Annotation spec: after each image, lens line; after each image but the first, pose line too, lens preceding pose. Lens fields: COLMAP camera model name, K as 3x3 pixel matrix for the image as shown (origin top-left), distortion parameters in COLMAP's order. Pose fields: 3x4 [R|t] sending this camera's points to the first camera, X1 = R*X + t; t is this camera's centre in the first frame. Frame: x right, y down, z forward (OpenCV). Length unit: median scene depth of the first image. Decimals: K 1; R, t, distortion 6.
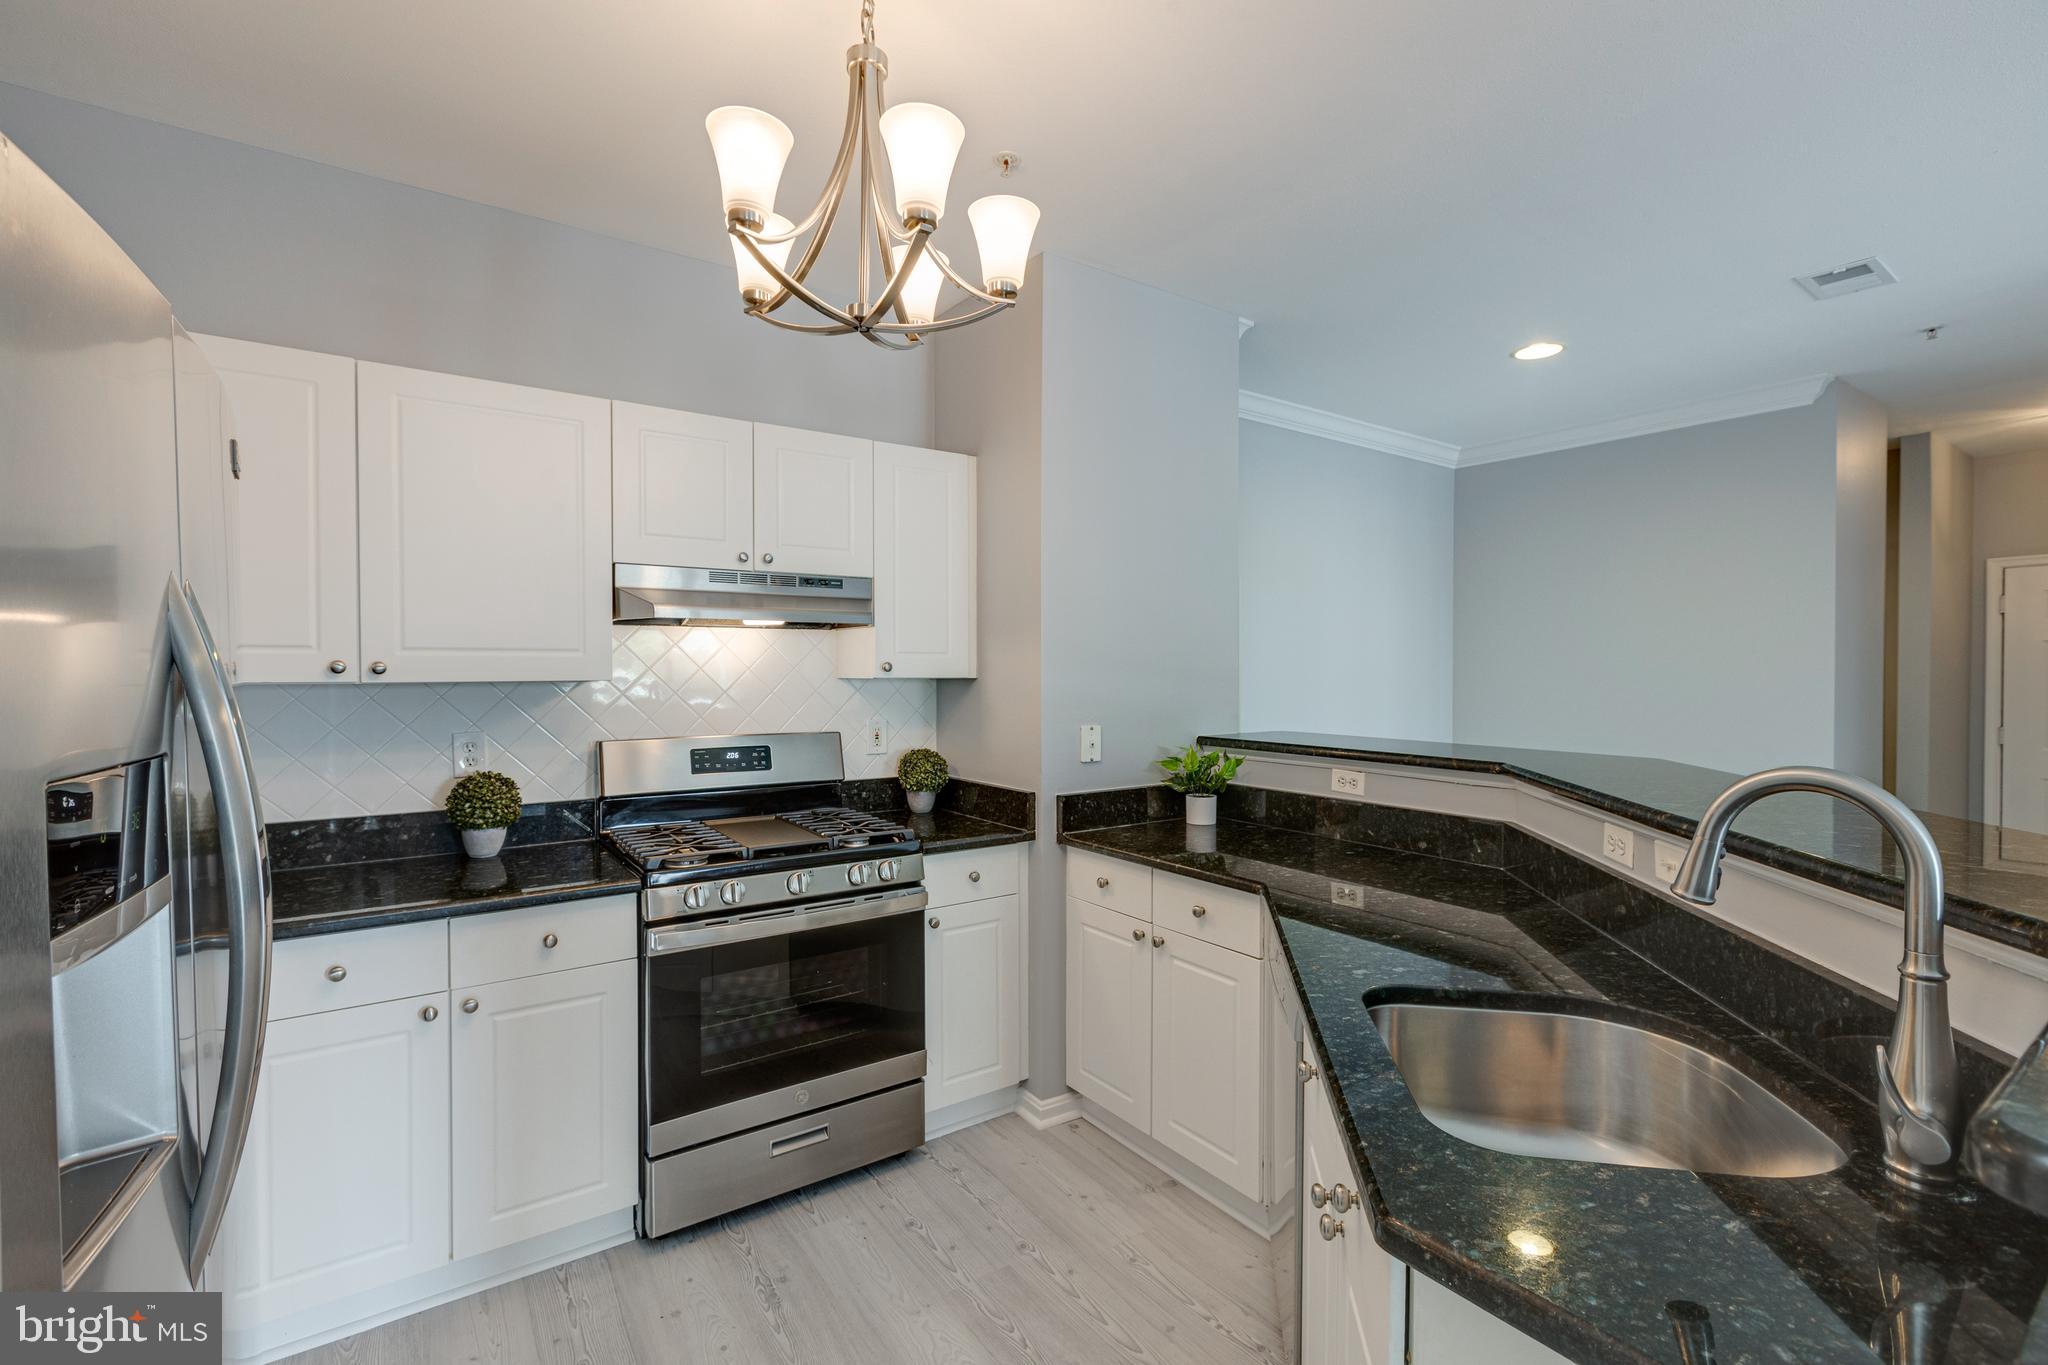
lens RADIAL K [[905.6, 0, 1024.9], [0, 905.6, 678.7], [0, 0, 1]] dist [0.003077, -0.001033]
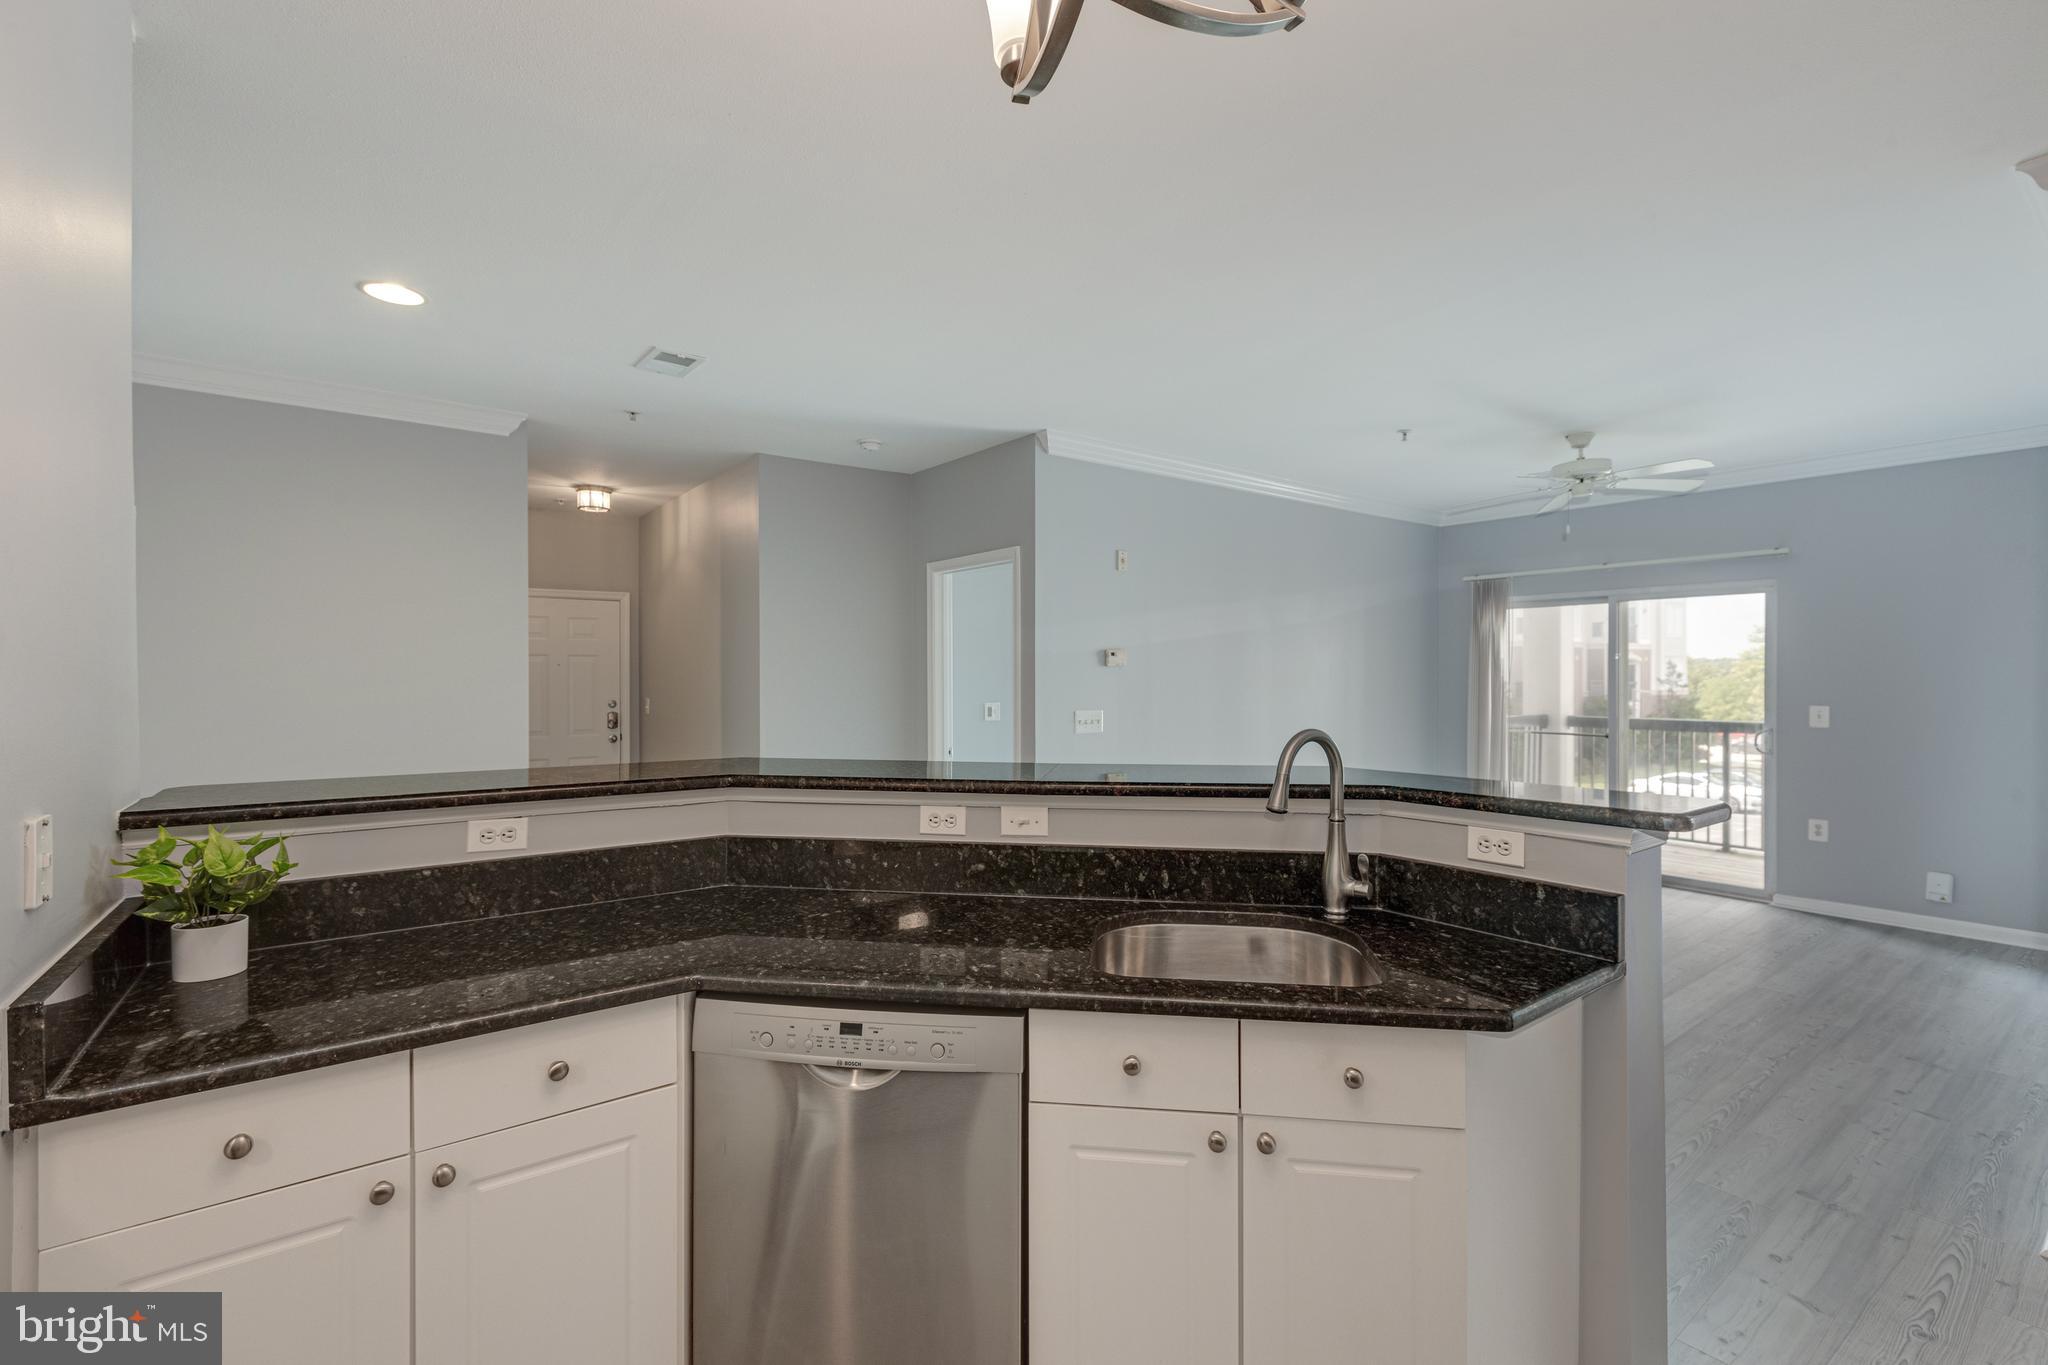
lens RADIAL K [[905.6, 0, 1031.8], [0, 905.6, 678.2], [0, 0, 1]] dist [0.003077, -0.001033]
pose [[-0.037422, -0.003990, 0.999292, -0.367156], [0.013422, 0.999900, 0.004495, -0.008198], [-0.999209, 0.013581, -0.037364, 0.584382]]
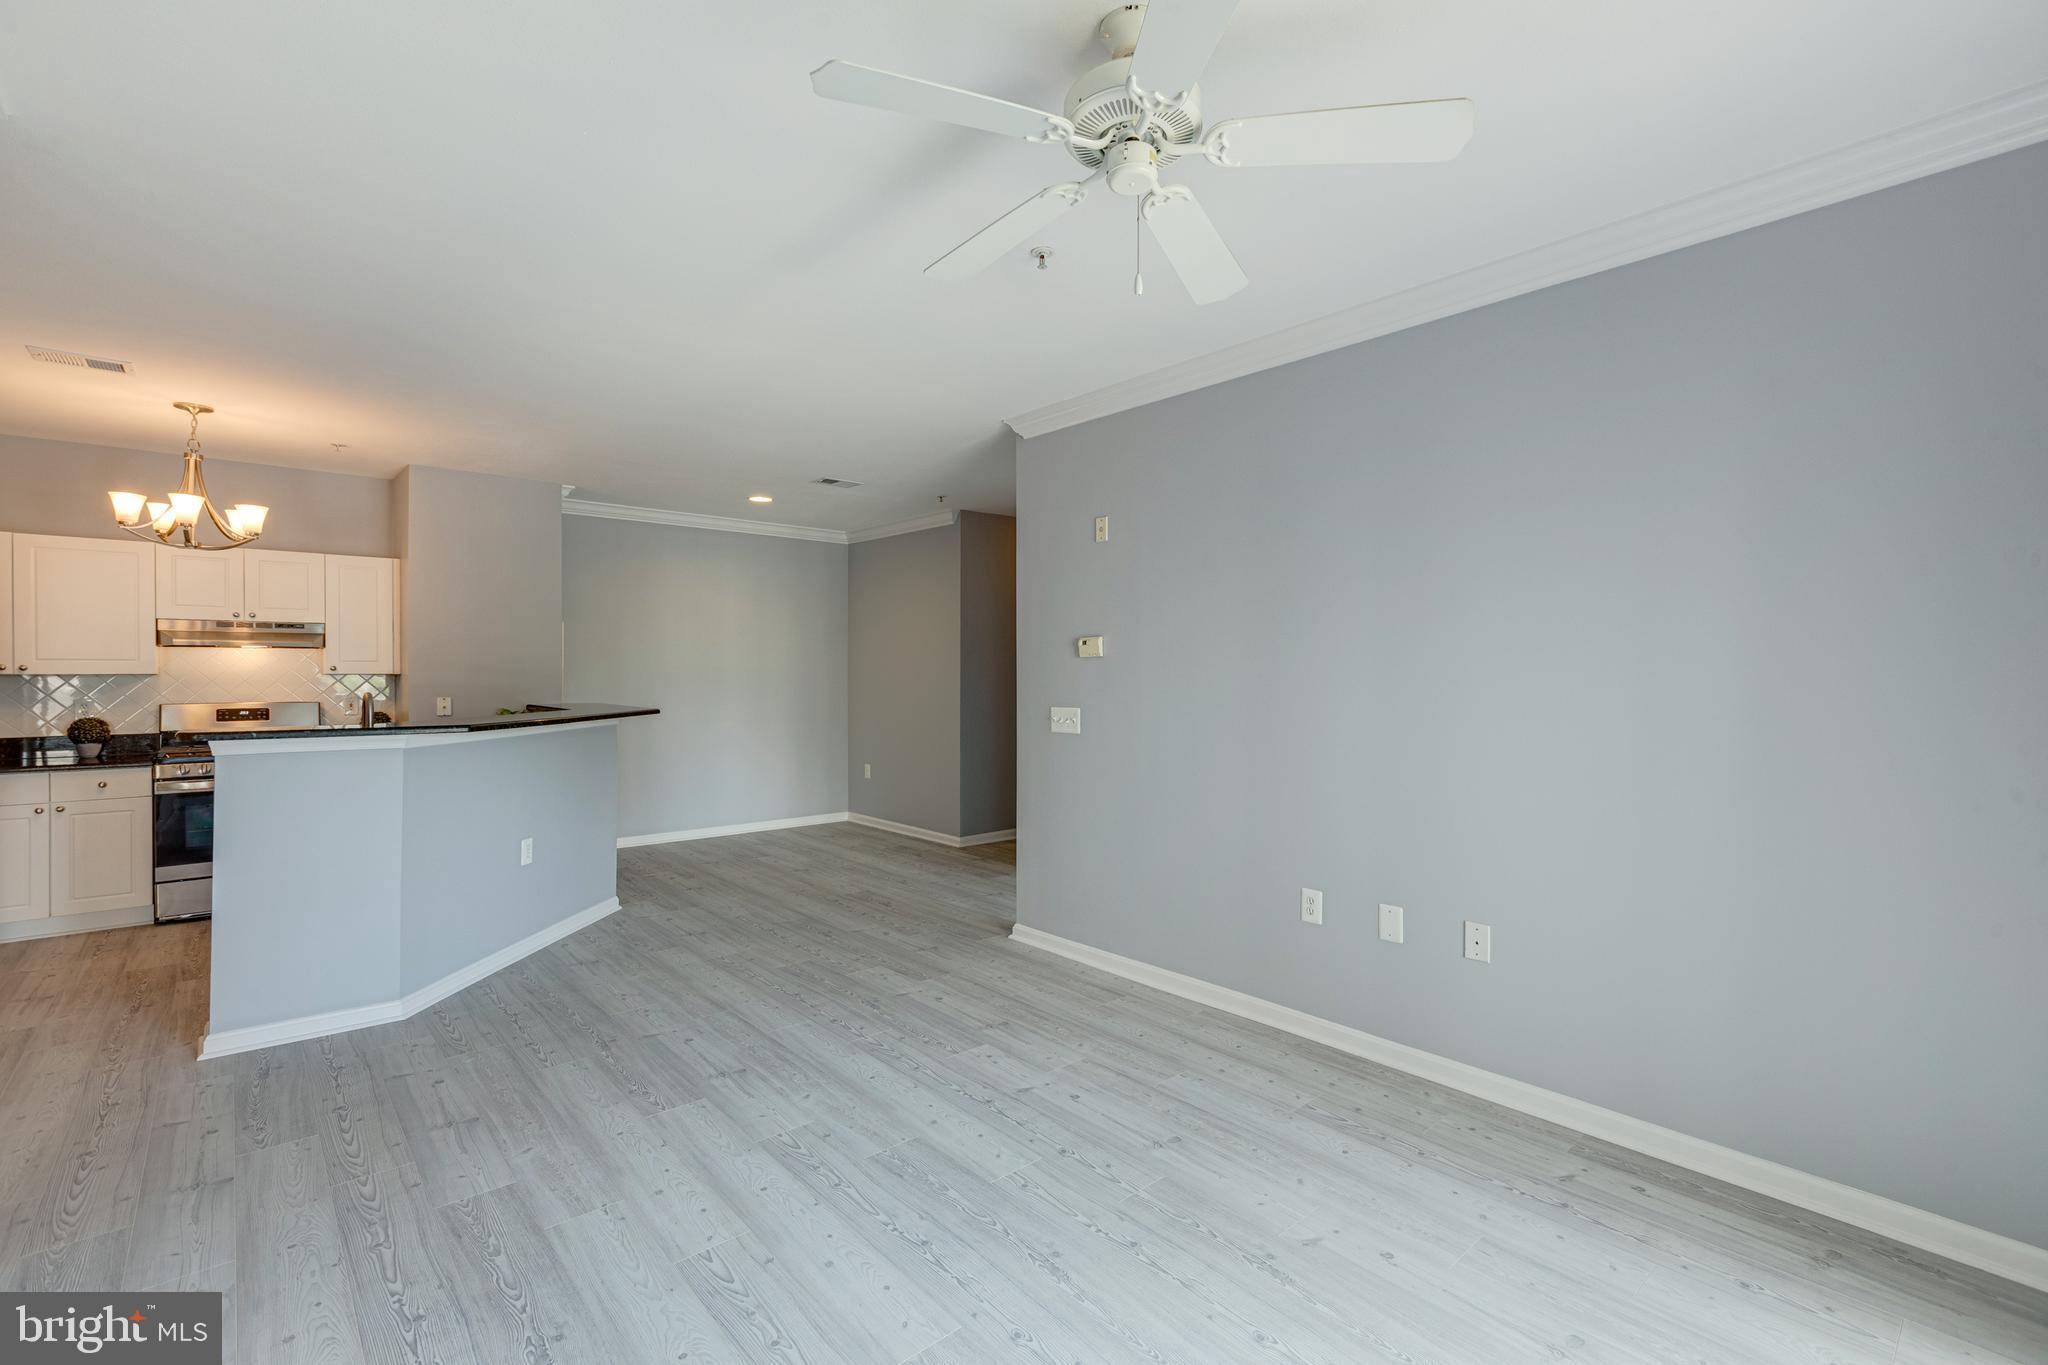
lens RADIAL K [[905.6, 0, 1027.5], [0, 905.6, 679.9], [0, 0, 1]] dist [0.003077, -0.001033]
pose [[0.994099, -0.000810, 0.108473, 1.171134], [0.001411, 0.999984, -0.005465, 0.026224], [-0.108467, 0.005586, 0.994084, -1.164808]]
